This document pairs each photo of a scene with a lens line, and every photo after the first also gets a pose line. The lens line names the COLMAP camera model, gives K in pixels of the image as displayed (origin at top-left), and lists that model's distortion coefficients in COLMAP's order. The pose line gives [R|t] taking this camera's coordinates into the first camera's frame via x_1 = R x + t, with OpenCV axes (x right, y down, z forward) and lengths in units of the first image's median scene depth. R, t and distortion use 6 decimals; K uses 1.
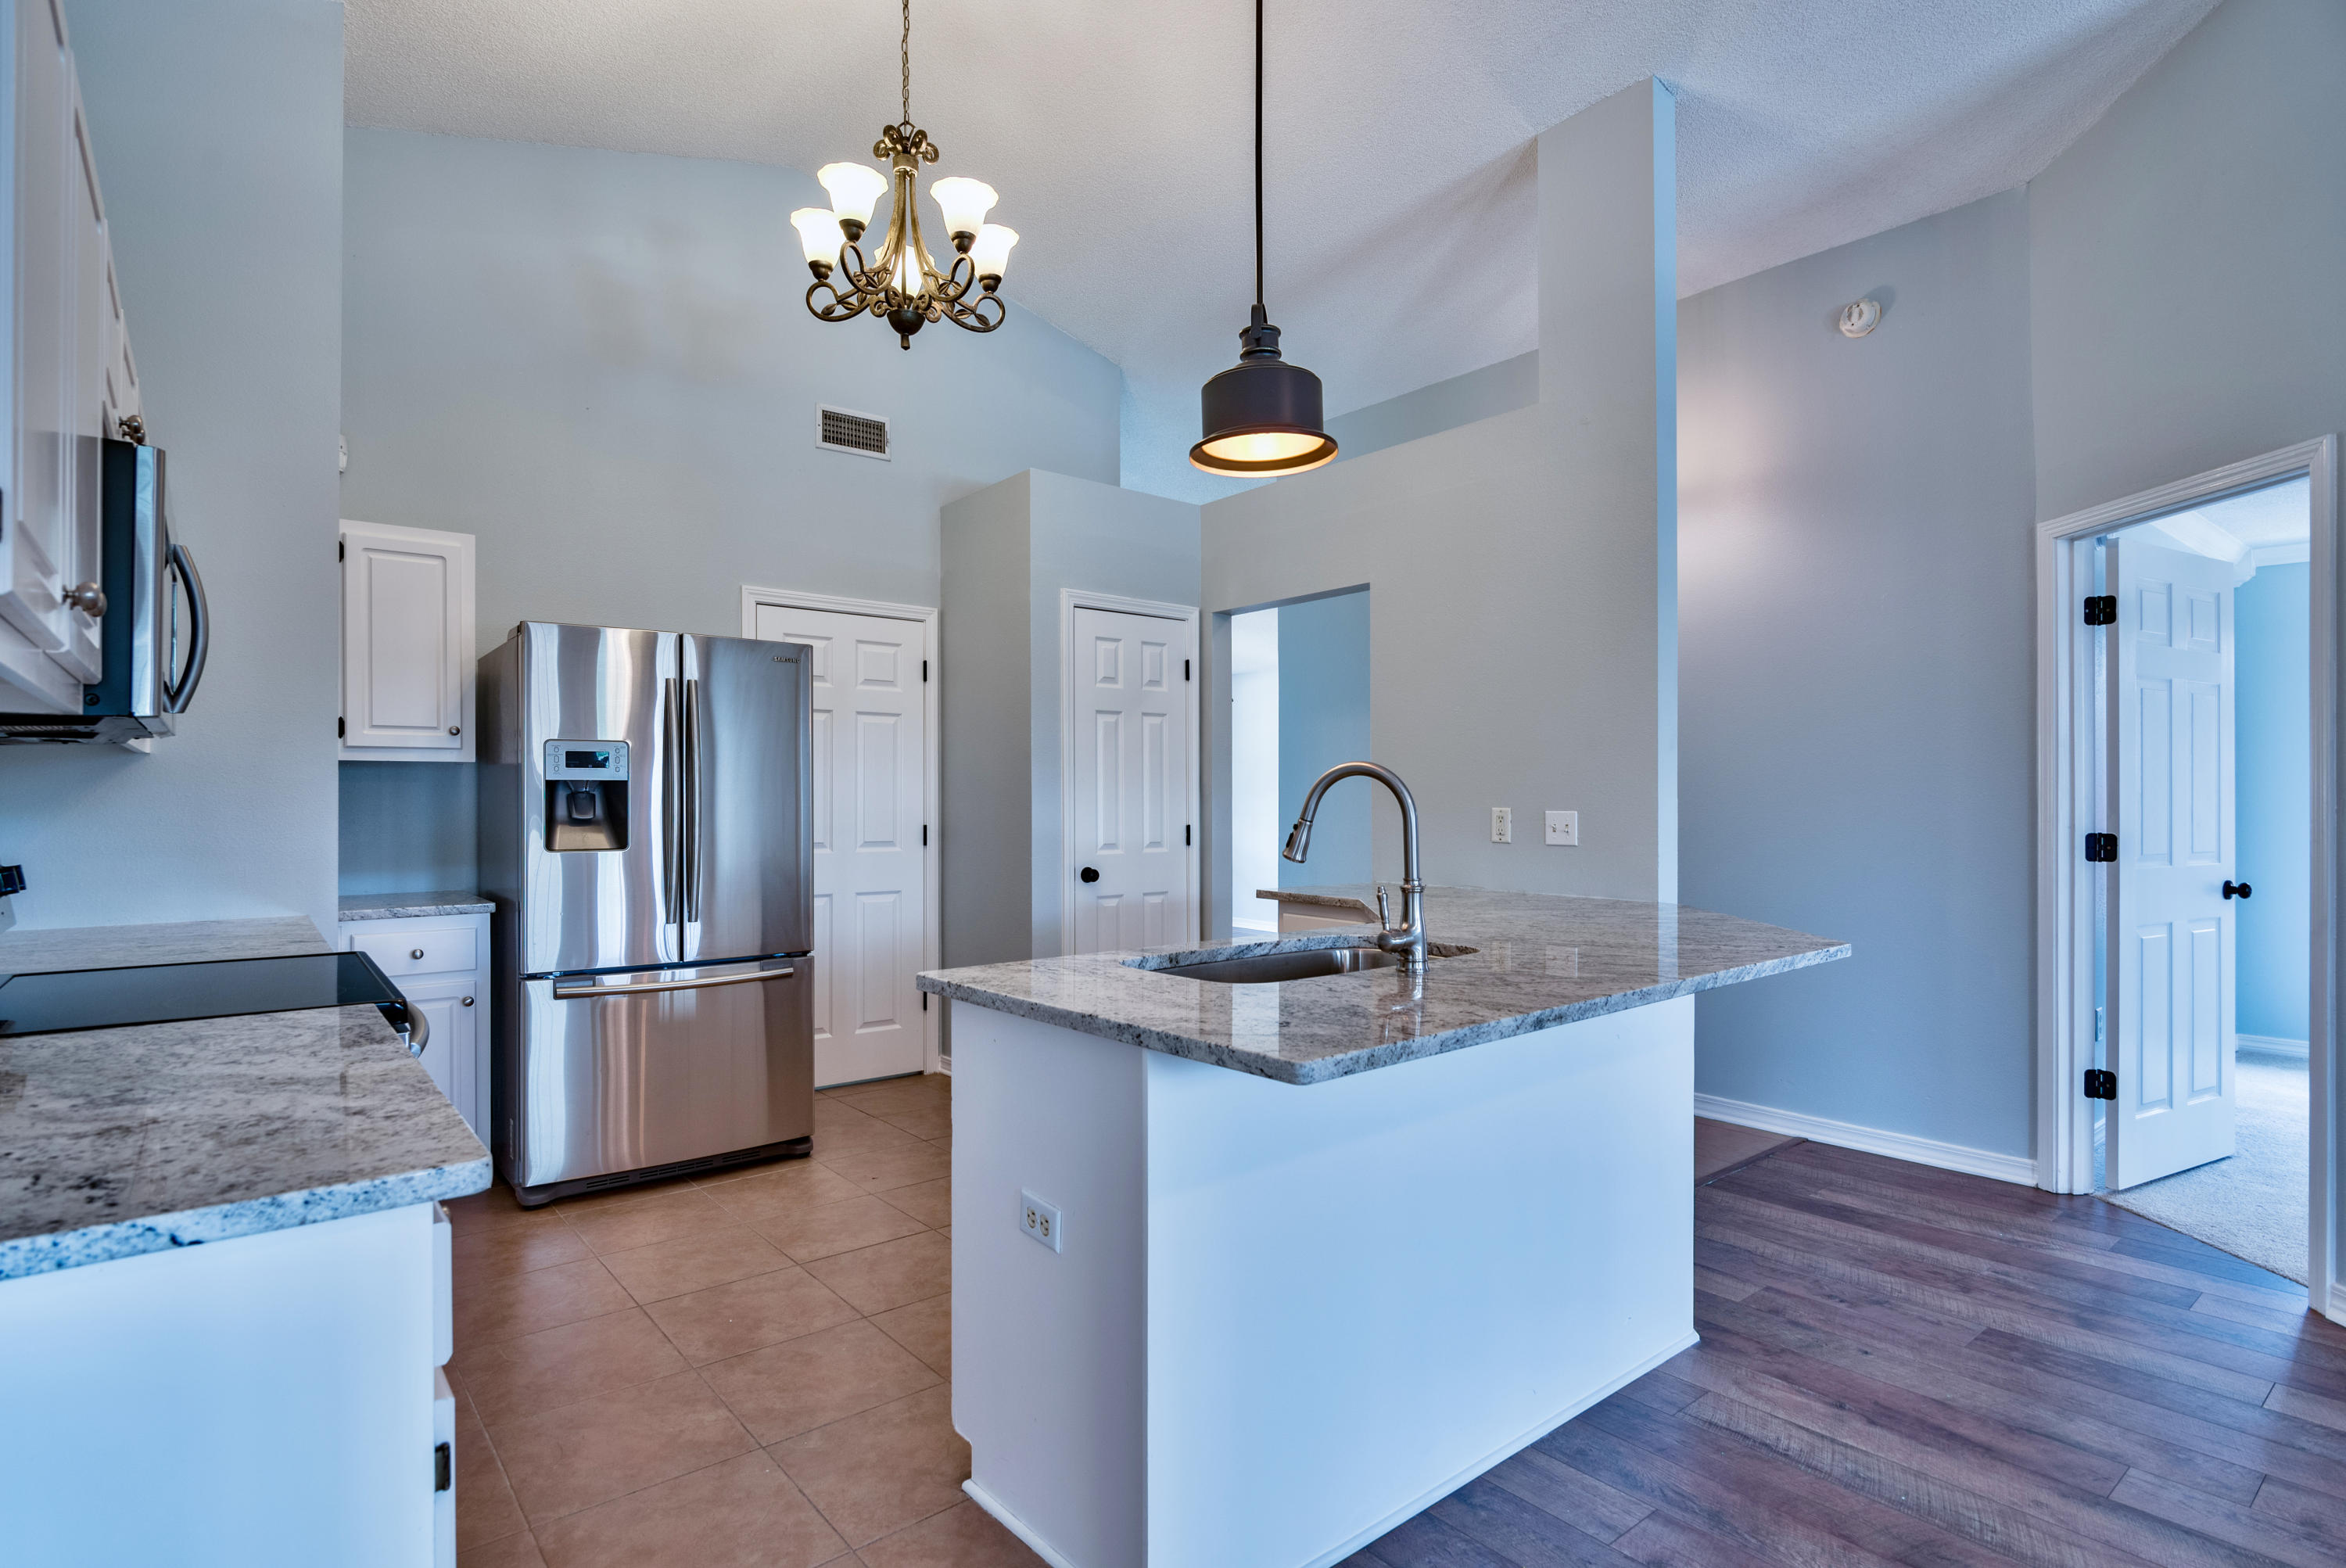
lens RADIAL K [[1166.9, 0, 1158.8], [0, 1166.9, 794.2], [0, 0, 1]] dist [-0.002099, -0.000531]
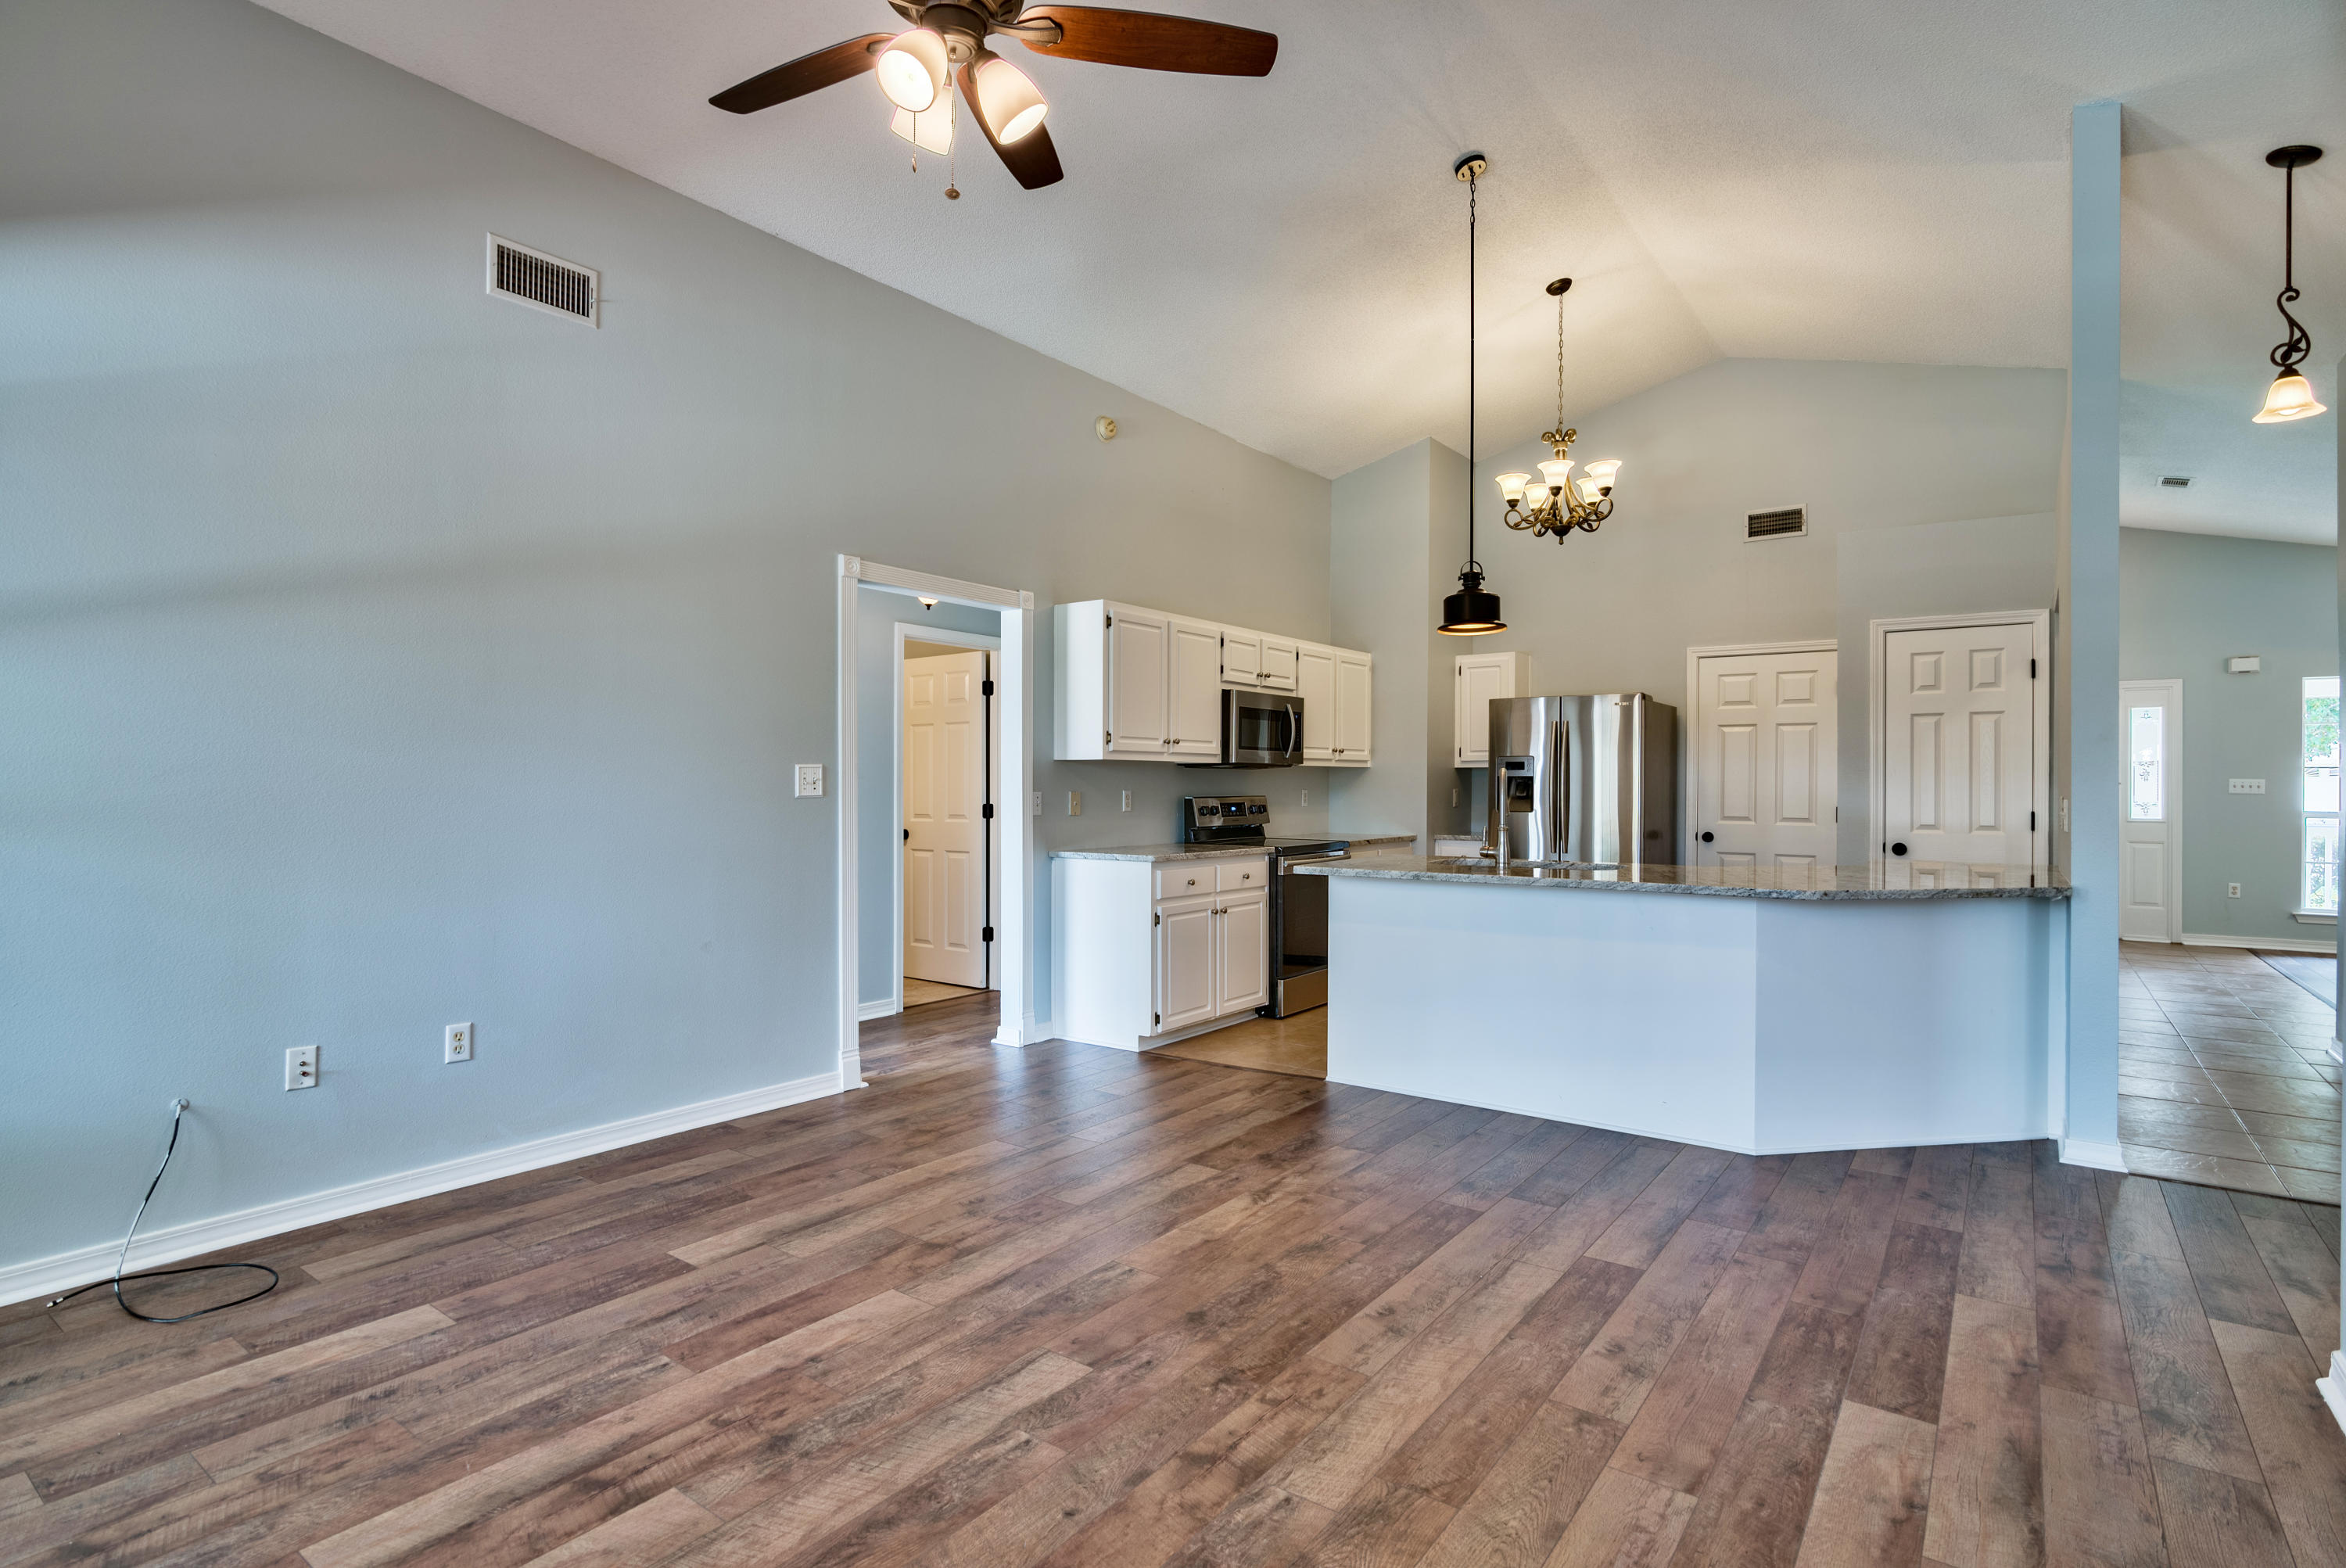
lens RADIAL K [[1150.3, 0, 1177.3], [0, 1150.3, 791.6], [0, 0, 1]] dist [-0.005989, 0.000566]
pose [[0.252072, 0.007670, -0.967678, 1.224688], [0.000274, 0.999968, 0.007997, -0.001911], [0.967708, -0.002281, 0.252062, -0.050880]]
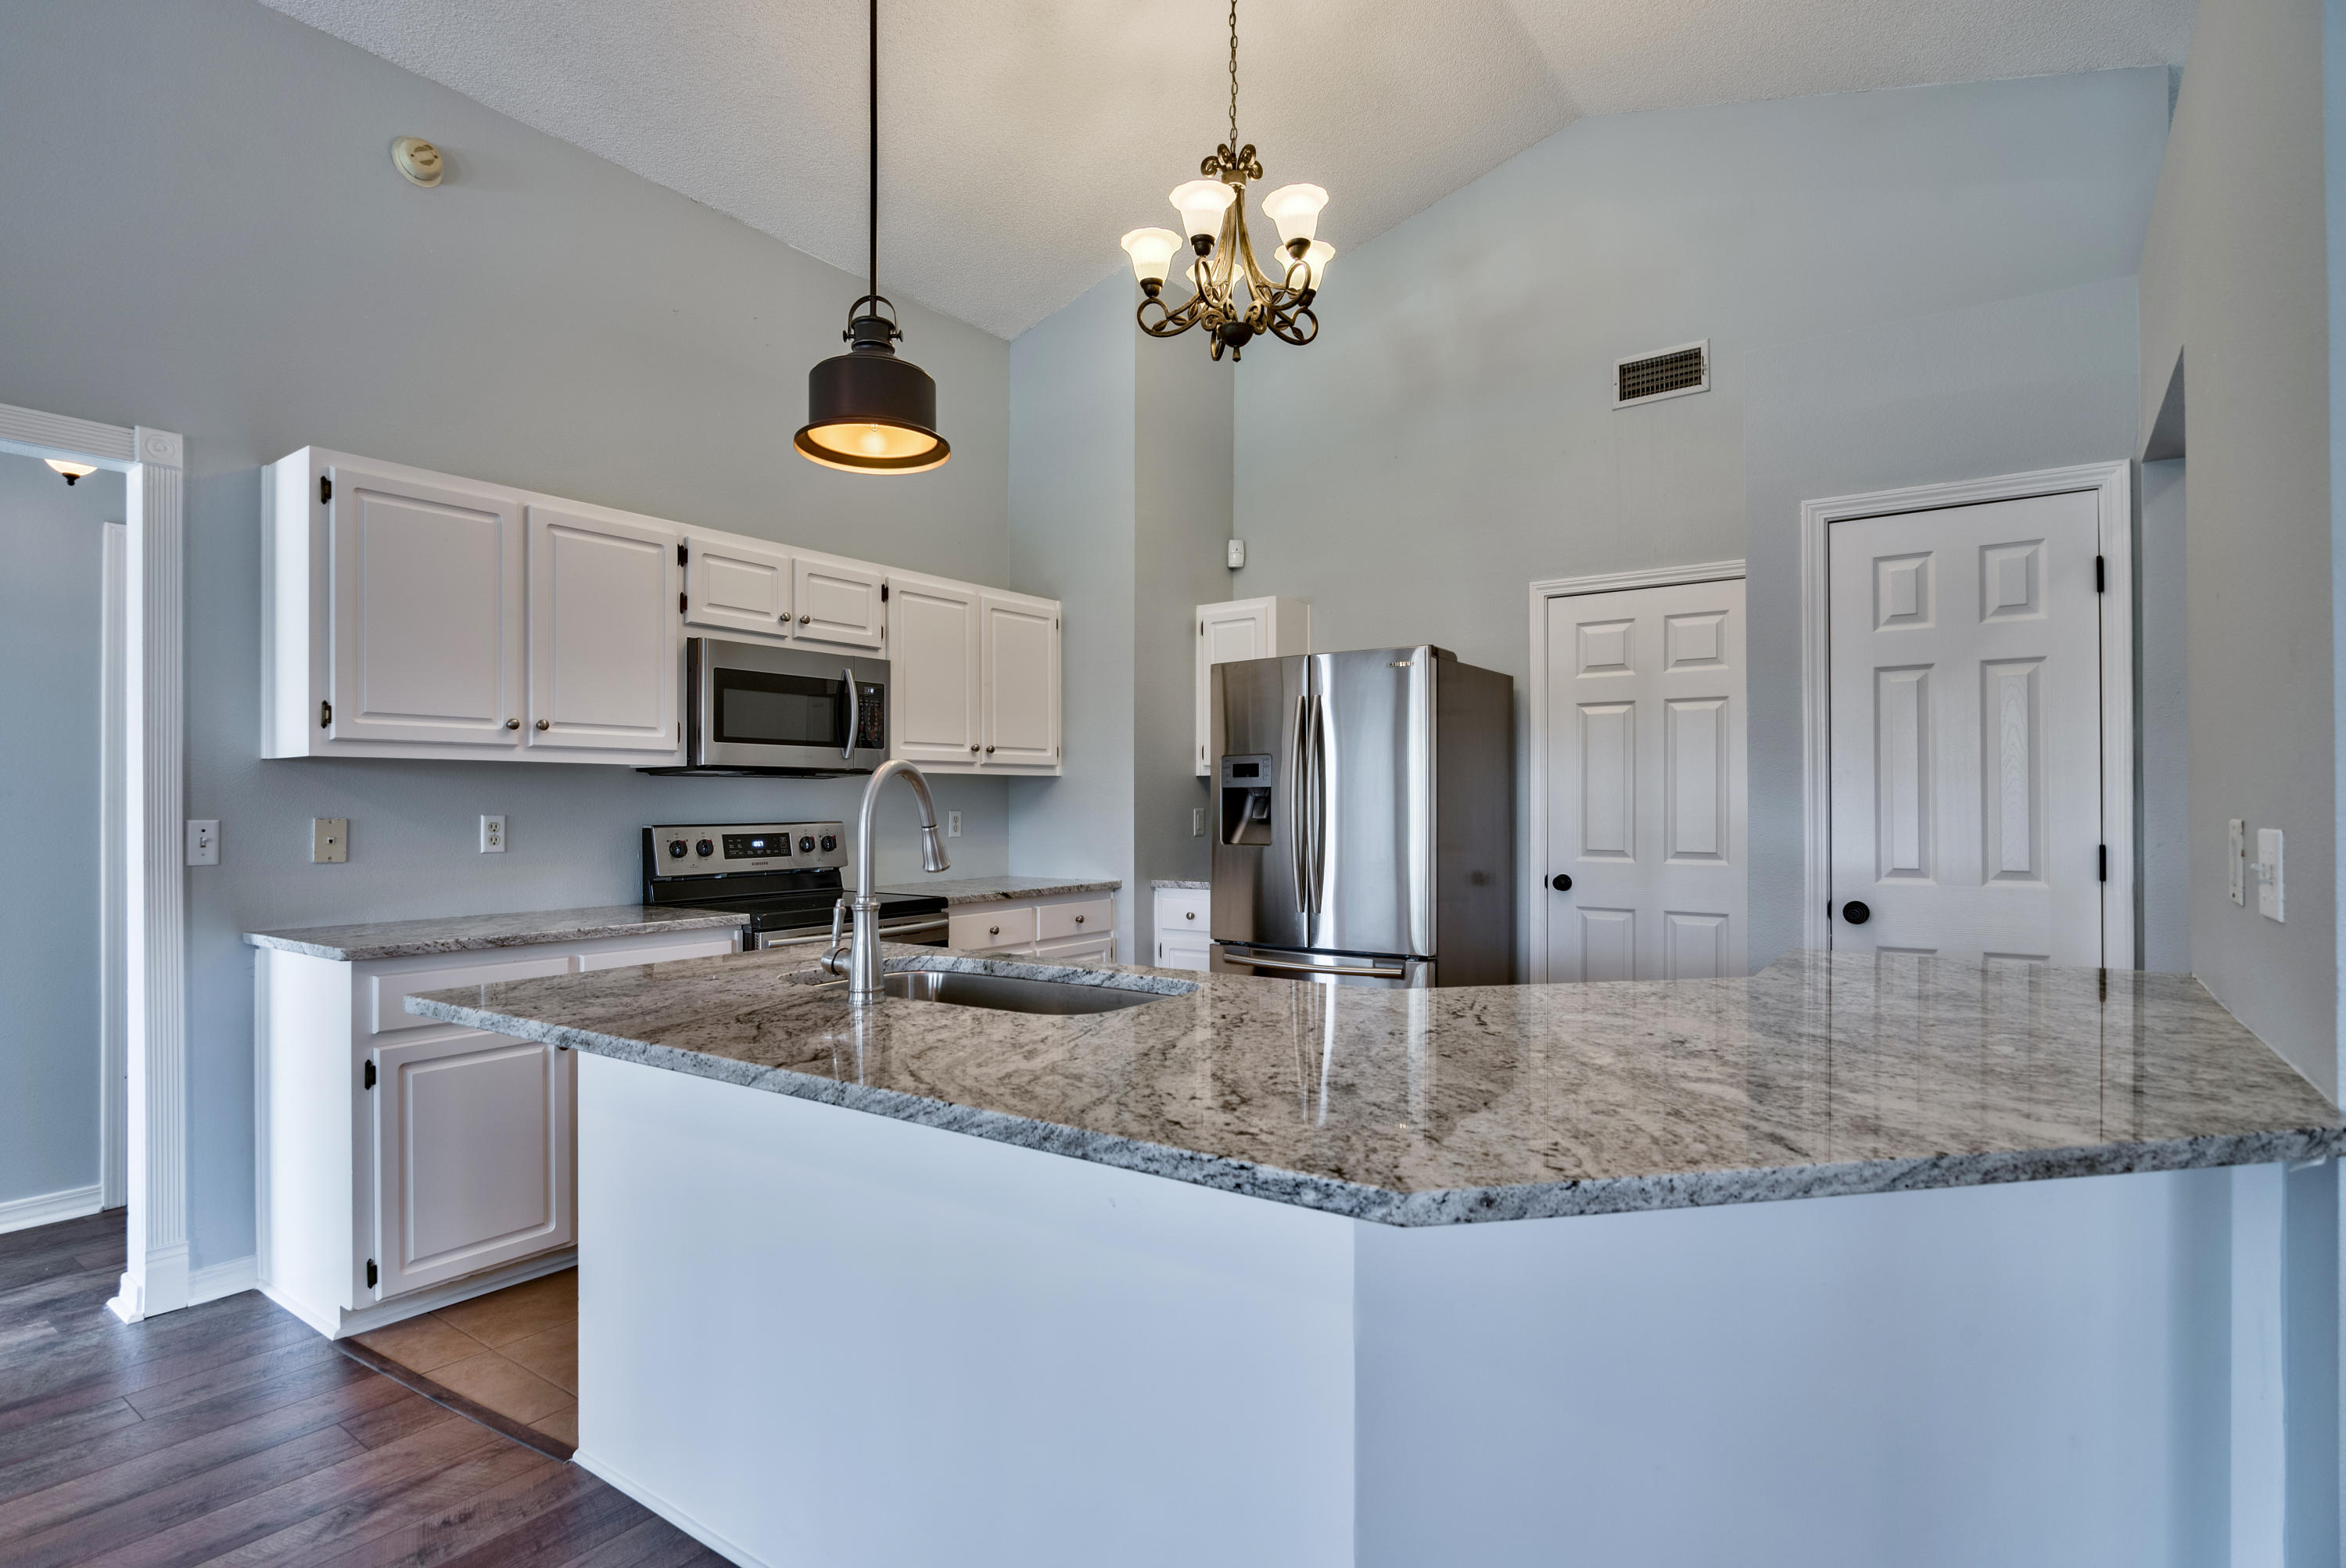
lens RADIAL K [[1172.7, 0, 1179.0], [0, 1172.7, 806.7], [0, 0, 1]] dist [-0.004484, -0.000297]
pose [[0.265373, 0.001045, -0.964145, 0.657360], [0.006823, 0.999972, 0.002962, 0.003929], [0.964122, -0.007365, 0.265359, 0.589652]]
